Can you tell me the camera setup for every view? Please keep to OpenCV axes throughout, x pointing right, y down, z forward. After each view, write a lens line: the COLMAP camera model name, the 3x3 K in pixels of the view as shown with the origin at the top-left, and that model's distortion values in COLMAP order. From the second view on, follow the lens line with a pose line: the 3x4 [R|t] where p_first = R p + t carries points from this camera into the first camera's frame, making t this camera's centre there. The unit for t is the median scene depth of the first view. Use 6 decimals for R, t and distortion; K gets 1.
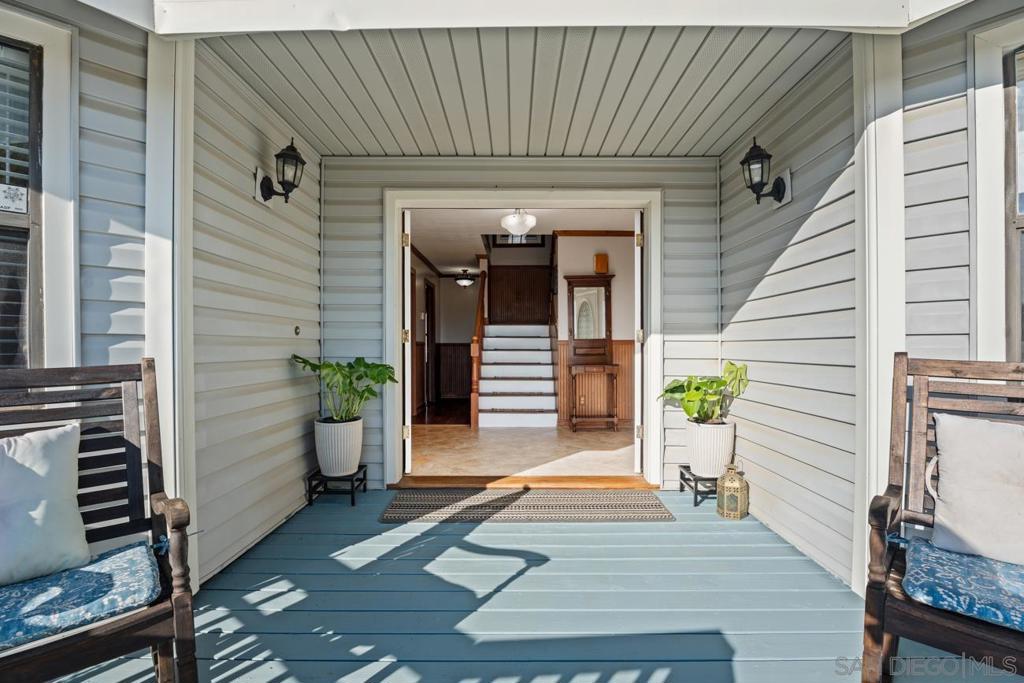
lens RADIAL K [[457.7, 0, 513.7], [0, 457.7, 345.1], [0, 0, 1]] dist [0.000149, -0.000303]
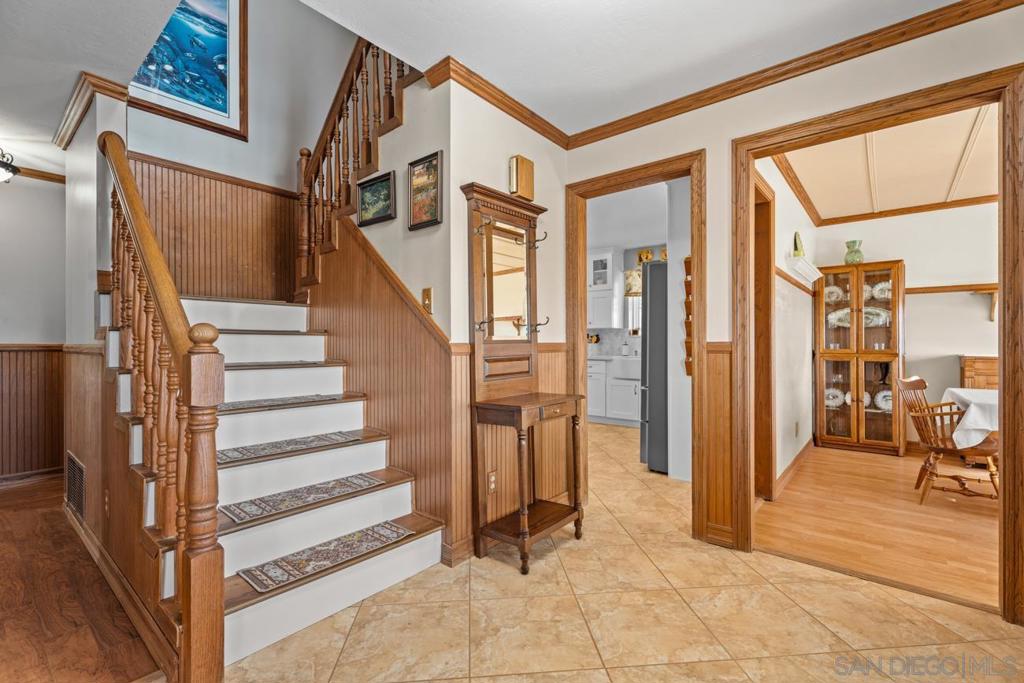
lens RADIAL K [[457.7, 0, 512.1], [0, 457.7, 342.1], [0, 0, 1]] dist [0.000149, -0.000303]
pose [[0.643453, 0.007316, 0.765451, -0.170288], [-0.003000, 0.999971, -0.007036, -0.008055], [-0.765480, 0.002231, 0.643456, 0.708768]]
